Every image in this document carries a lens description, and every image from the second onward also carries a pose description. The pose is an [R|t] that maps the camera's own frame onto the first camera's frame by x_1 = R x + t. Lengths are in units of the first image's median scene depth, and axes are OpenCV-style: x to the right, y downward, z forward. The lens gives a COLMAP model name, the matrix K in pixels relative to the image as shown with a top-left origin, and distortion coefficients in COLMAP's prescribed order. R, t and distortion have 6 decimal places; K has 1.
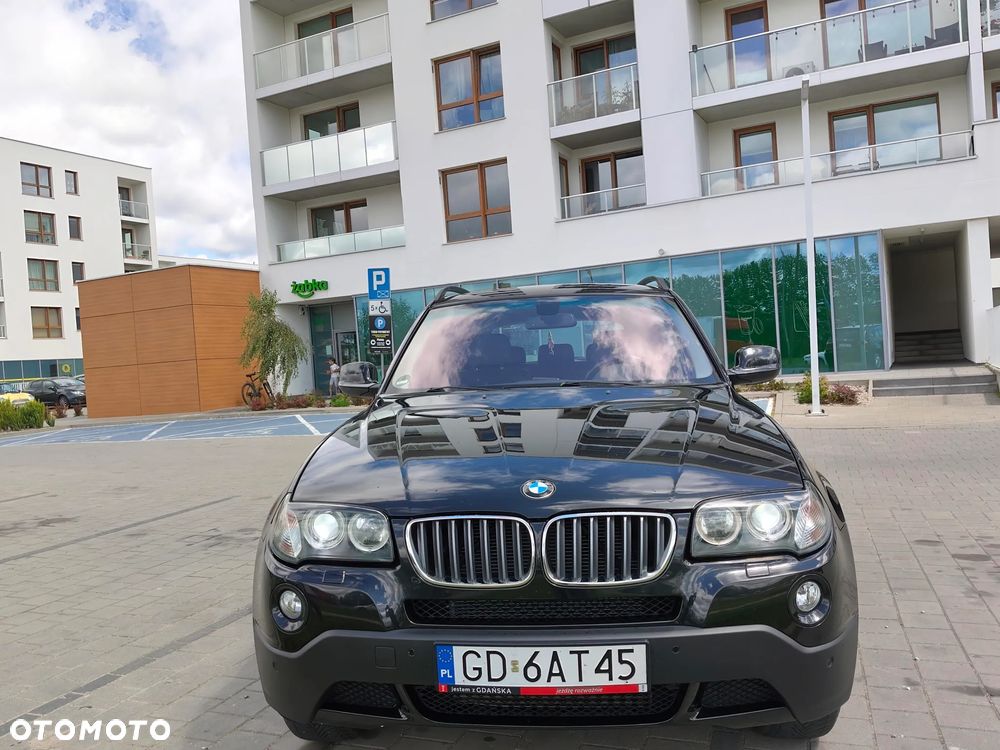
lens RADIAL K [[794.5, 0, 500.1], [0, 794.5, 380.9], [0, 0, 1]] dist [0.045011, -0.115688]
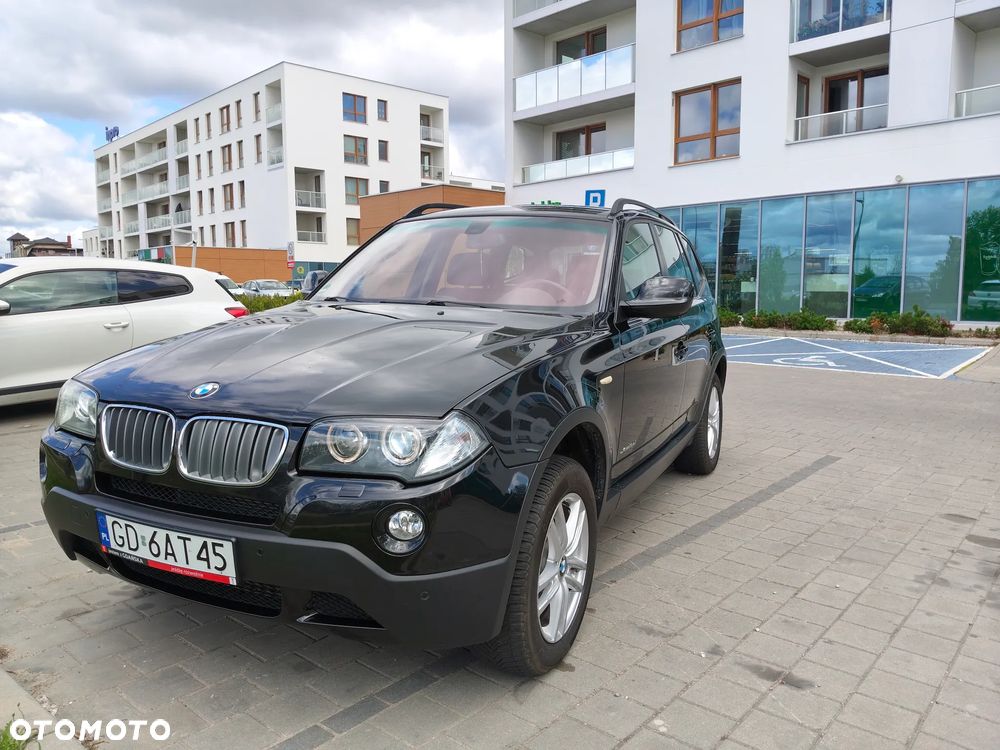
lens RADIAL K [[744.3, 0, 496.9], [0, 744.3, 375.1], [0, 0, 1]] dist [0.026710, -0.081549]
pose [[0.939460, 0.101002, -0.327436, 0.063557], [-0.067299, 0.991347, 0.112704, -0.002122], [0.335986, -0.083845, 0.938128, 0.015615]]
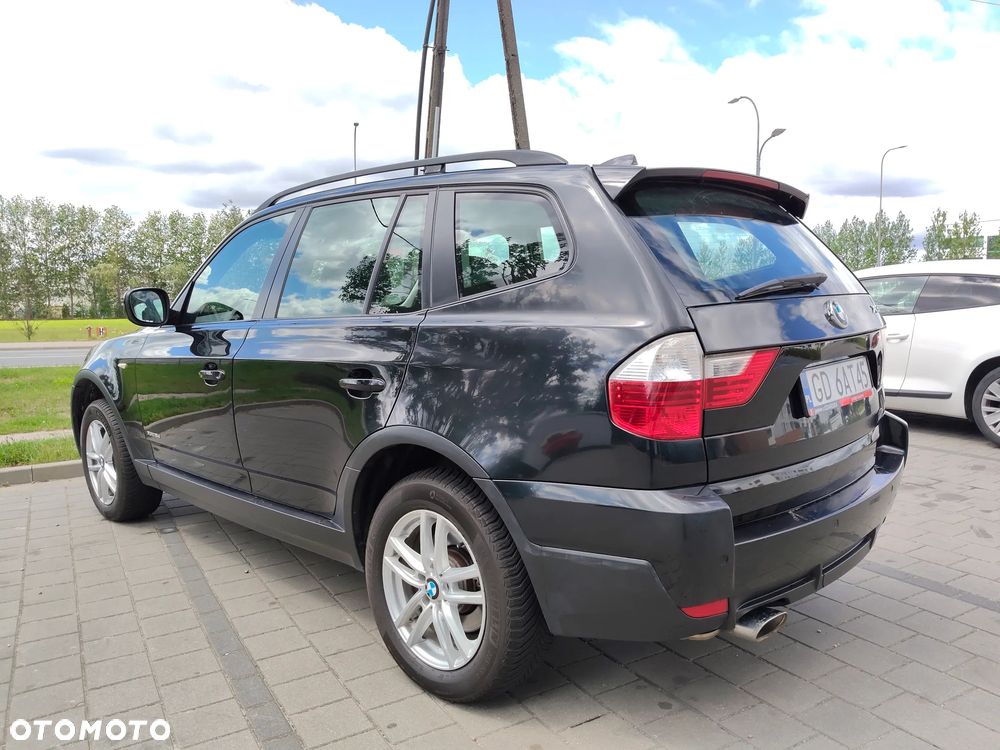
lens RADIAL K [[776.3, 0, 500.0], [0, 776.3, 375.0], [0, 0, 1]] dist [0.045998, -0.104634]
pose [[-0.628659, 0.159442, -0.761161, 0.116285], [0.045432, 0.984615, 0.168726, -0.011568], [0.776353, 0.071490, -0.626231, 0.286872]]
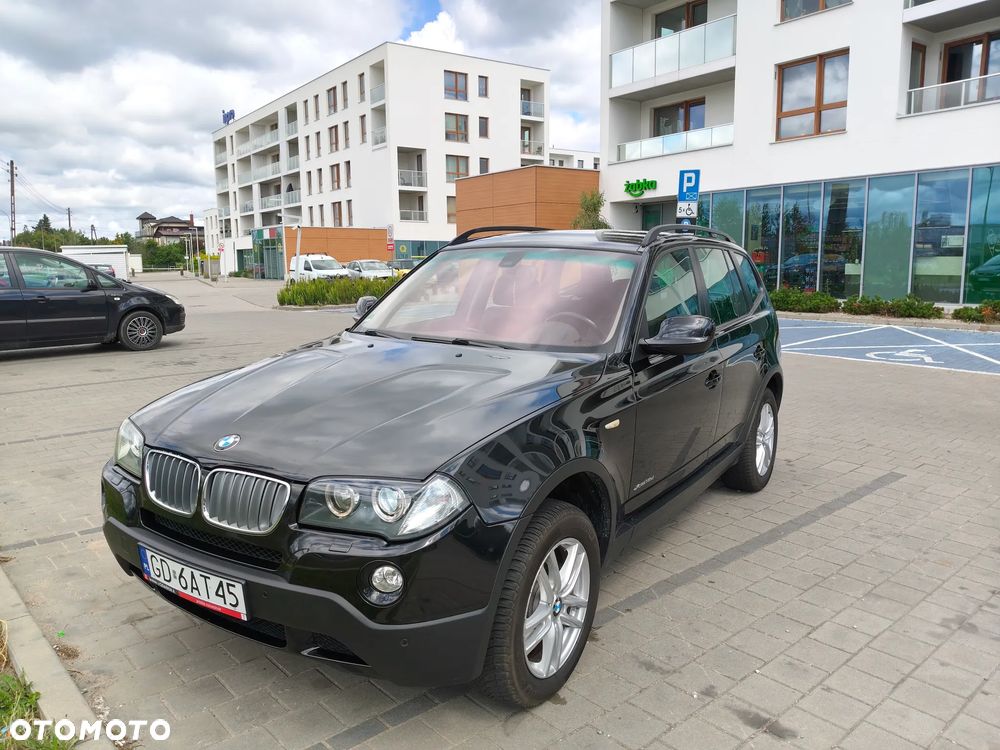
lens RADIAL K [[745.1, 0, 498.6], [0, 745.1, 376.7], [0, 0, 1]] dist [0.005648, -0.039932]
pose [[0.887641, 0.124772, -0.443312, 0.076970], [-0.060716, 0.985903, 0.155916, -0.014063], [0.456516, -0.111481, 0.882703, 0.016498]]
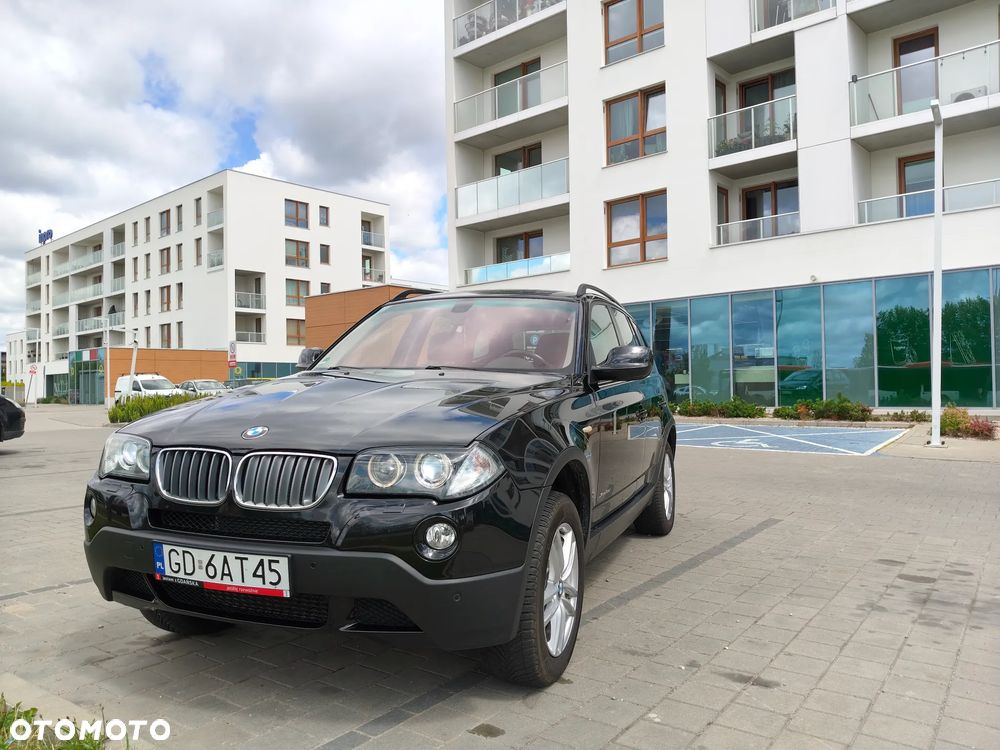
lens RADIAL K [[739.5, 0, 500.0], [0, 739.5, 375.0], [0, 0, 1]] dist [0.052263, -0.134568]
pose [[0.965488, 0.047990, -0.255989, 0.060465], [-0.056138, 0.998120, -0.024613, 0.004527], [0.254327, 0.038134, 0.966366, -0.002905]]
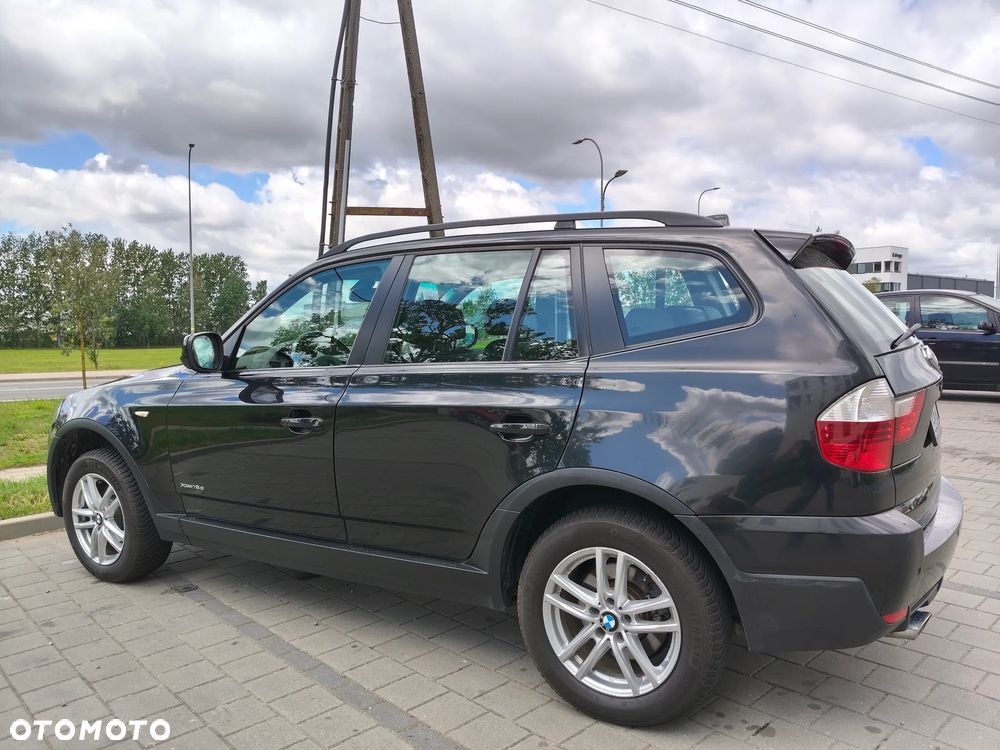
lens RADIAL K [[776.3, 0, 500.0], [0, 776.3, 375.0], [0, 0, 1]] dist [0.045998, -0.104634]
pose [[-0.440662, 0.143159, -0.886184, 0.144206], [0.032472, 0.989097, 0.143638, -0.016634], [0.897086, 0.034520, -0.440506, 0.253387]]
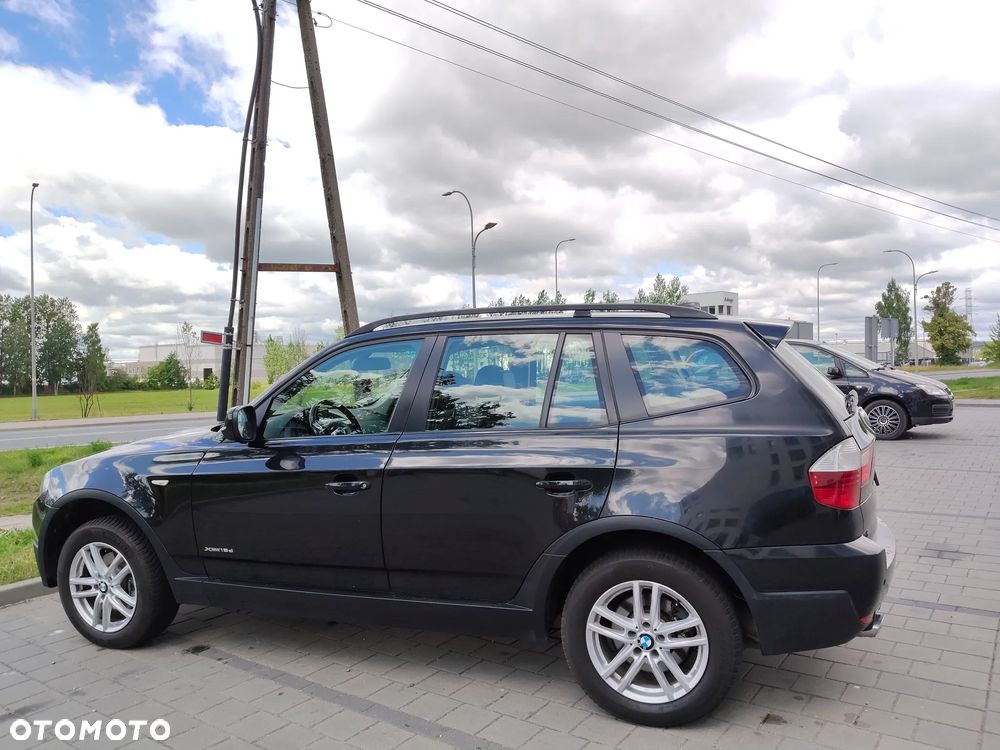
lens RADIAL K [[776.3, 0, 500.0], [0, 776.3, 375.0], [0, 0, 1]] dist [0.045998, -0.104634]
pose [[-0.265431, 0.101918, -0.958728, 0.173058], [0.030287, 0.994788, 0.097367, -0.024710], [0.963654, -0.003193, -0.267134, 0.233636]]
